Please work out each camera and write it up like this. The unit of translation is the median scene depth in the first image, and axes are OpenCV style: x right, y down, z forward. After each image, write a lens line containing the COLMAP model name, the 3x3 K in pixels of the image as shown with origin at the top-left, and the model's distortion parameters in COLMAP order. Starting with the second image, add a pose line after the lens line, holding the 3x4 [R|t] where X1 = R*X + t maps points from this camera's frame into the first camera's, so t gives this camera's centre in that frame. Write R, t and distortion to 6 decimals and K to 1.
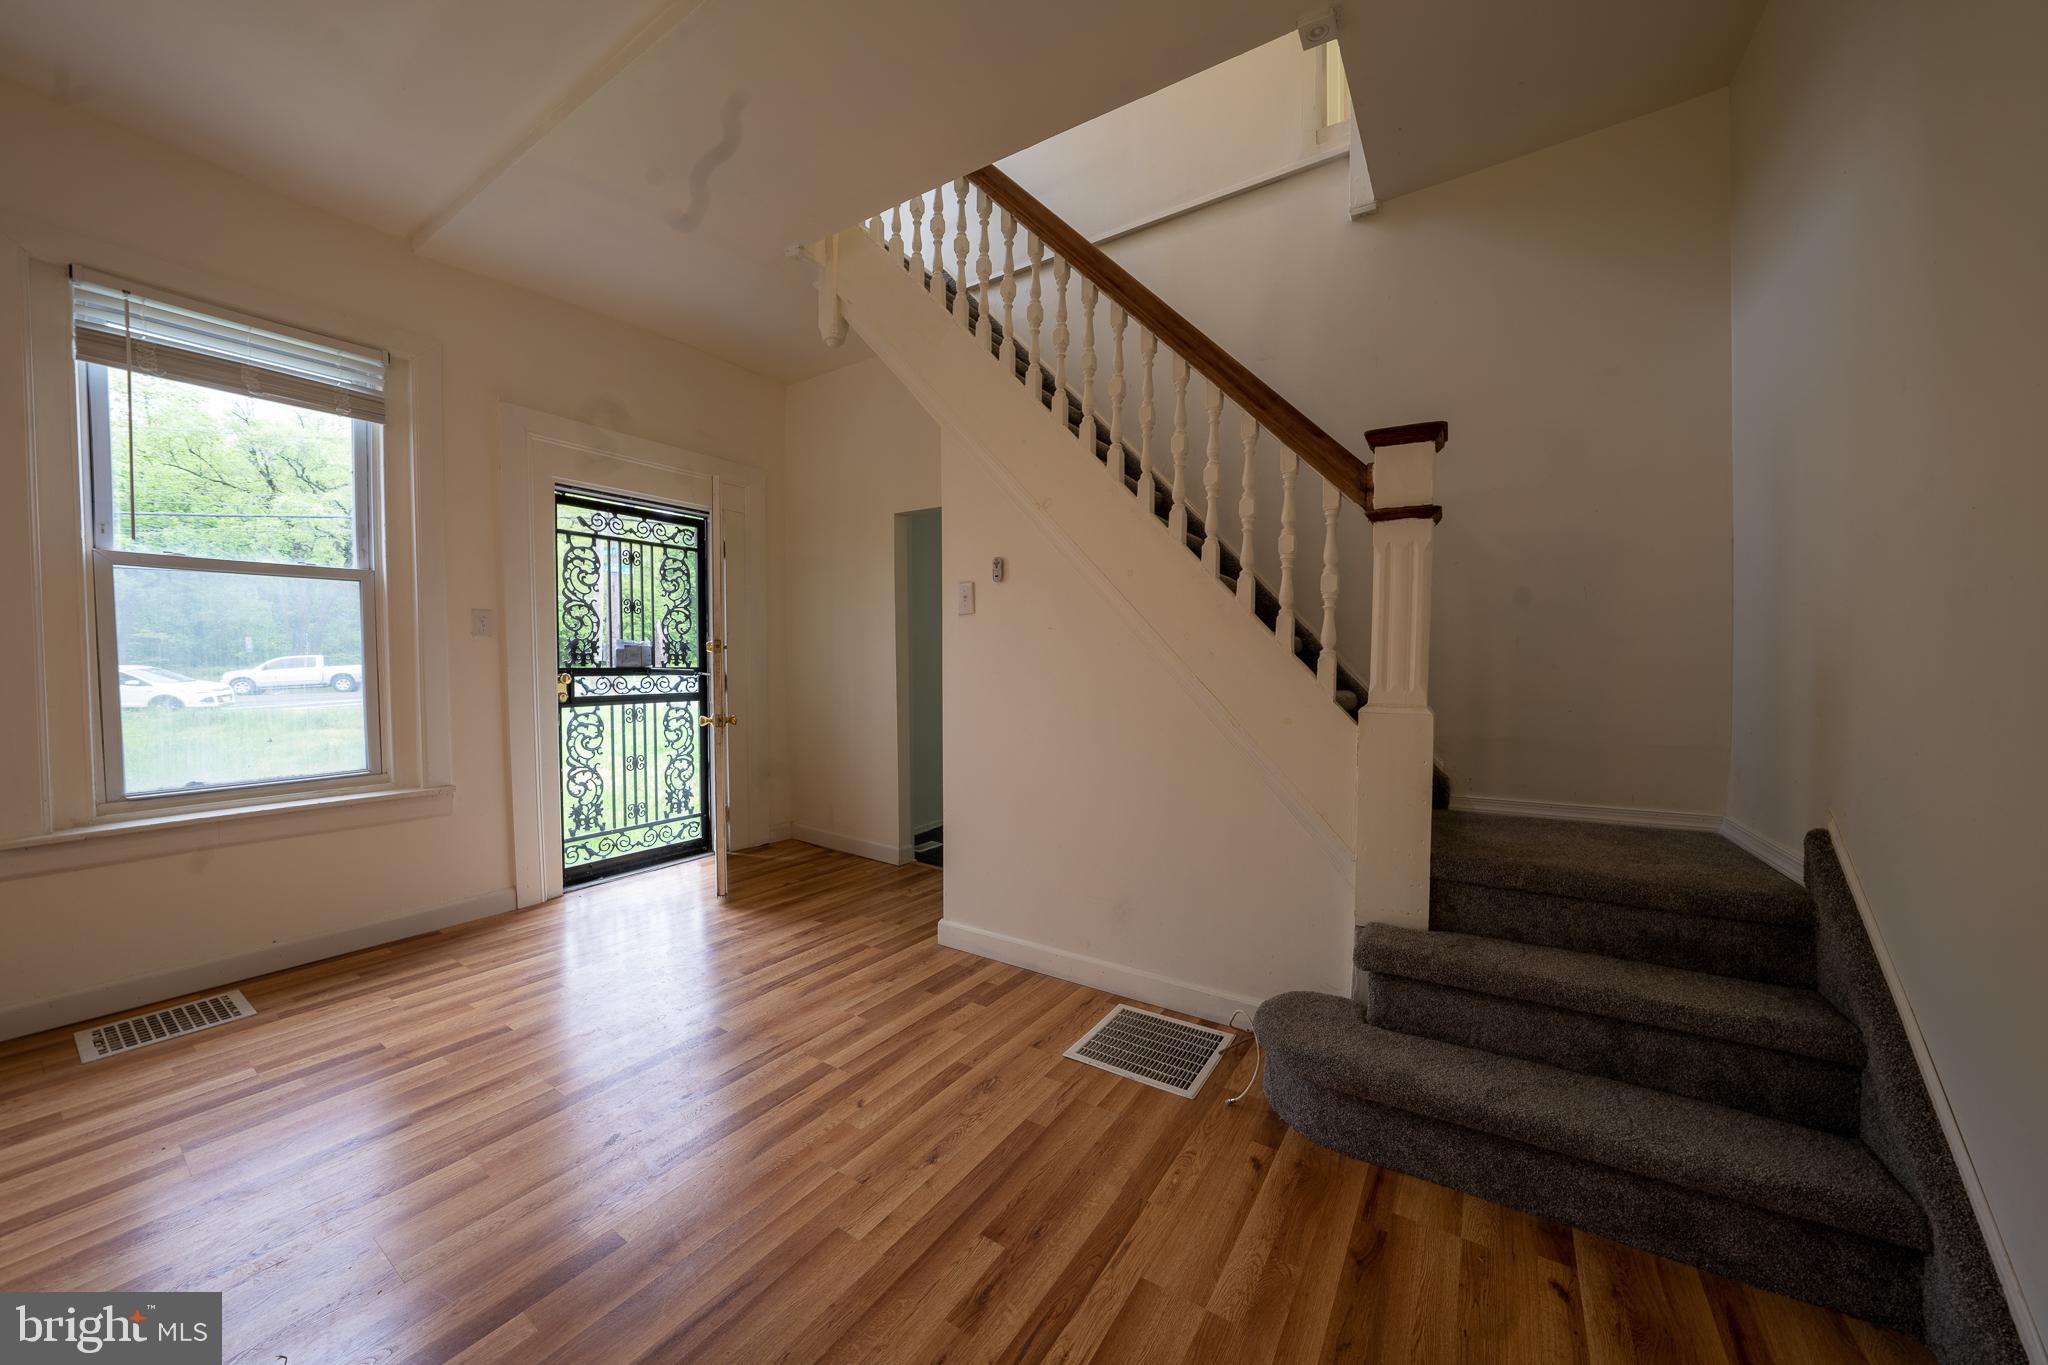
lens RADIAL K [[708.5, 0, 1029.9], [0, 708.5, 698.4], [0, 0, 1]] dist [-0.020532, -0.000106]
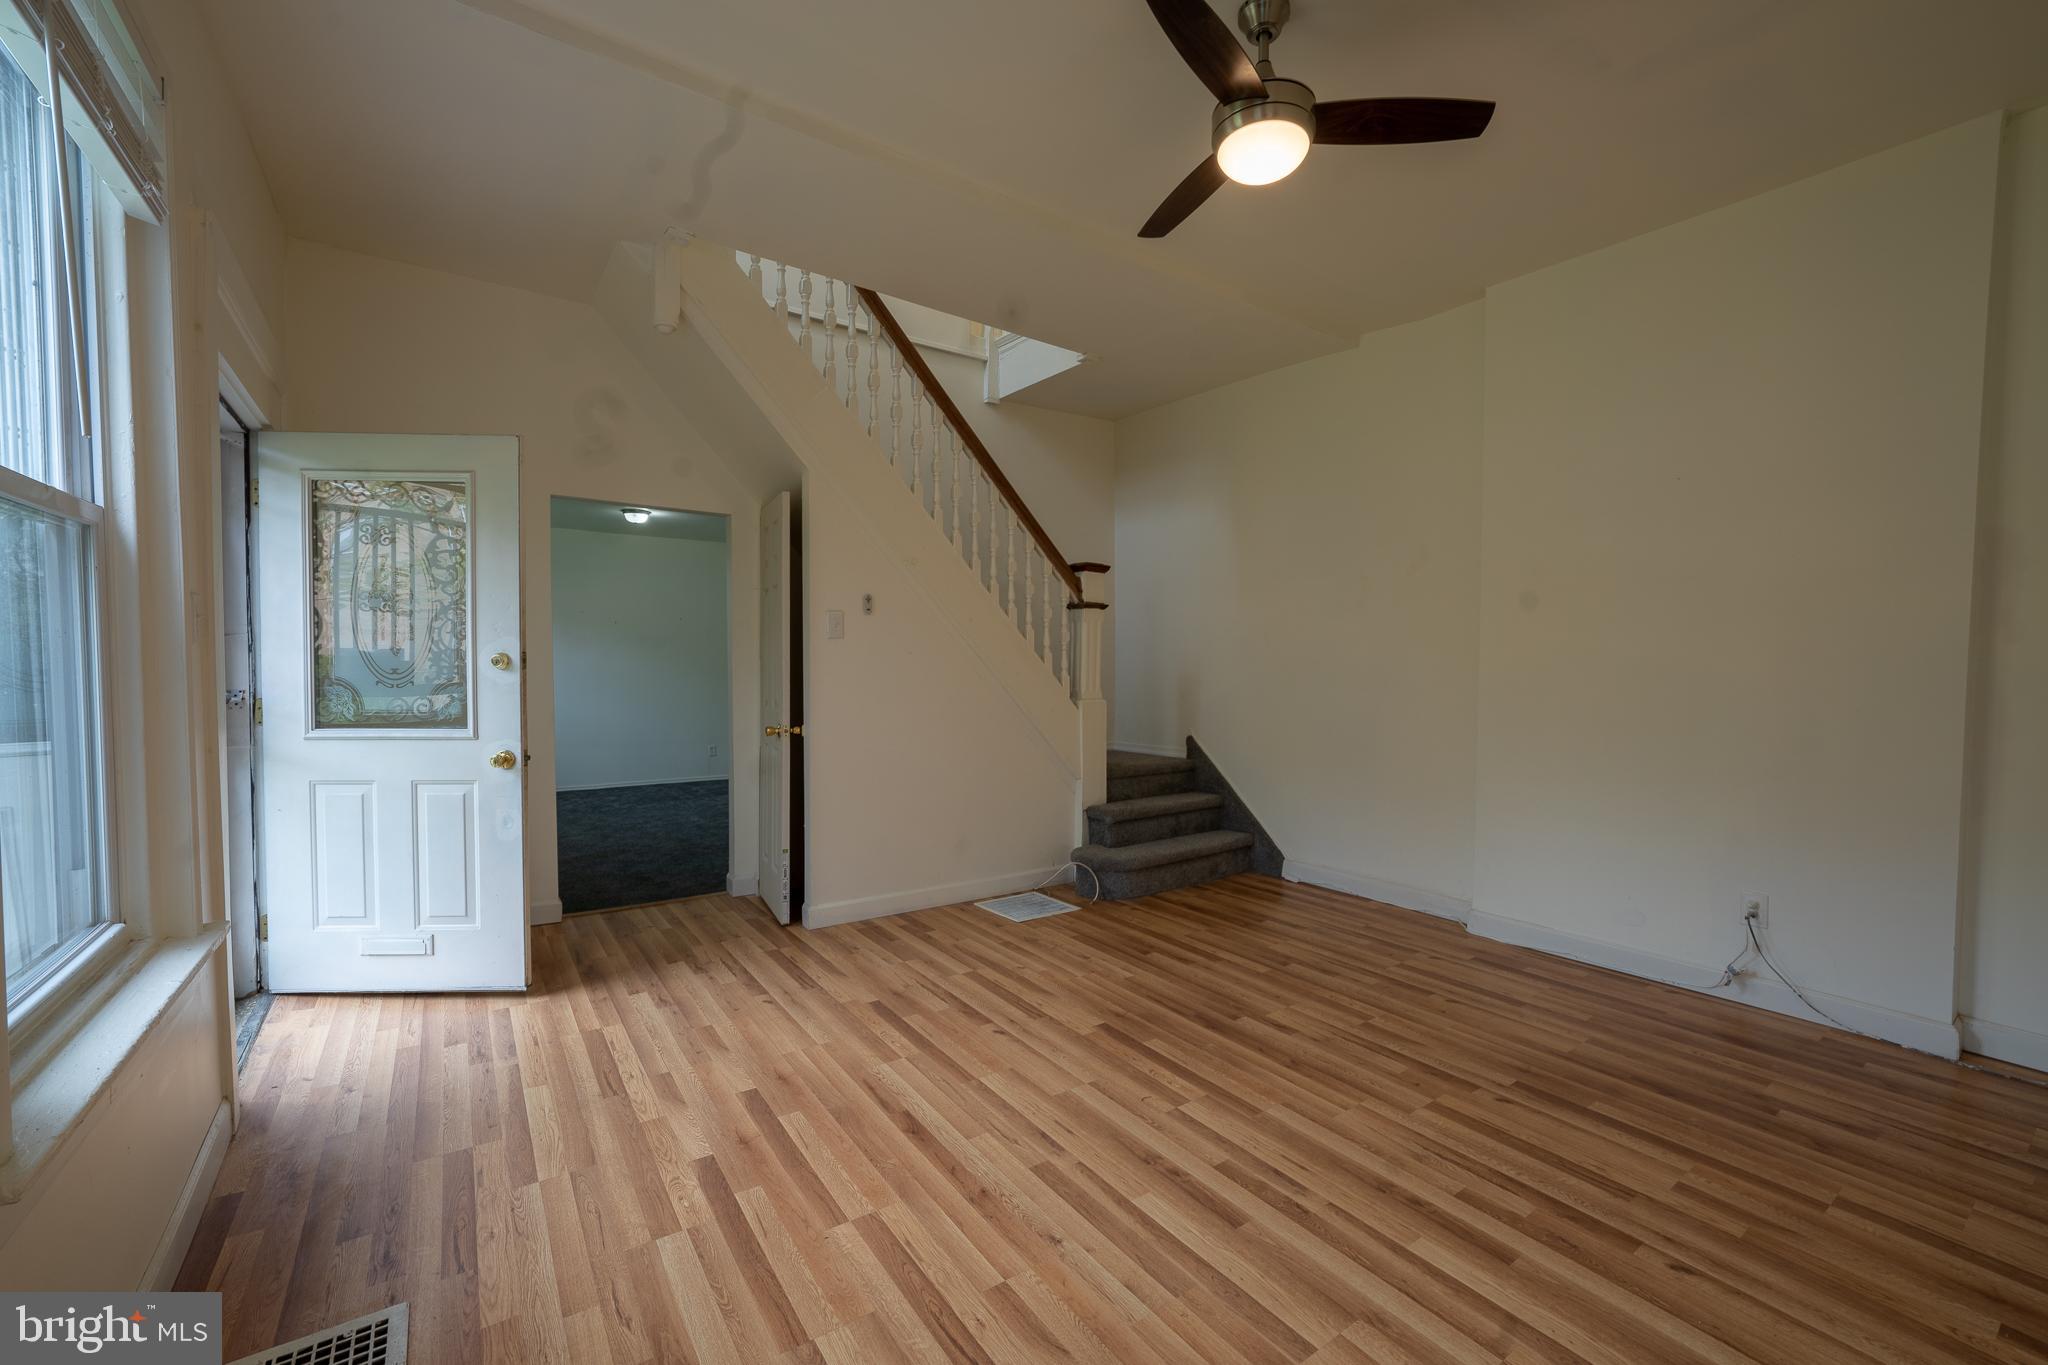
lens RADIAL K [[816.4, 0, 1032.8], [0, 816.4, 674.0], [0, 0, 1]] dist [-0.007966, 0.001789]
pose [[0.377025, -0.015269, 0.926077, -1.626443], [0.036121, 0.999346, 0.001771, -0.064481], [-0.925498, 0.032783, 0.377330, 0.235129]]
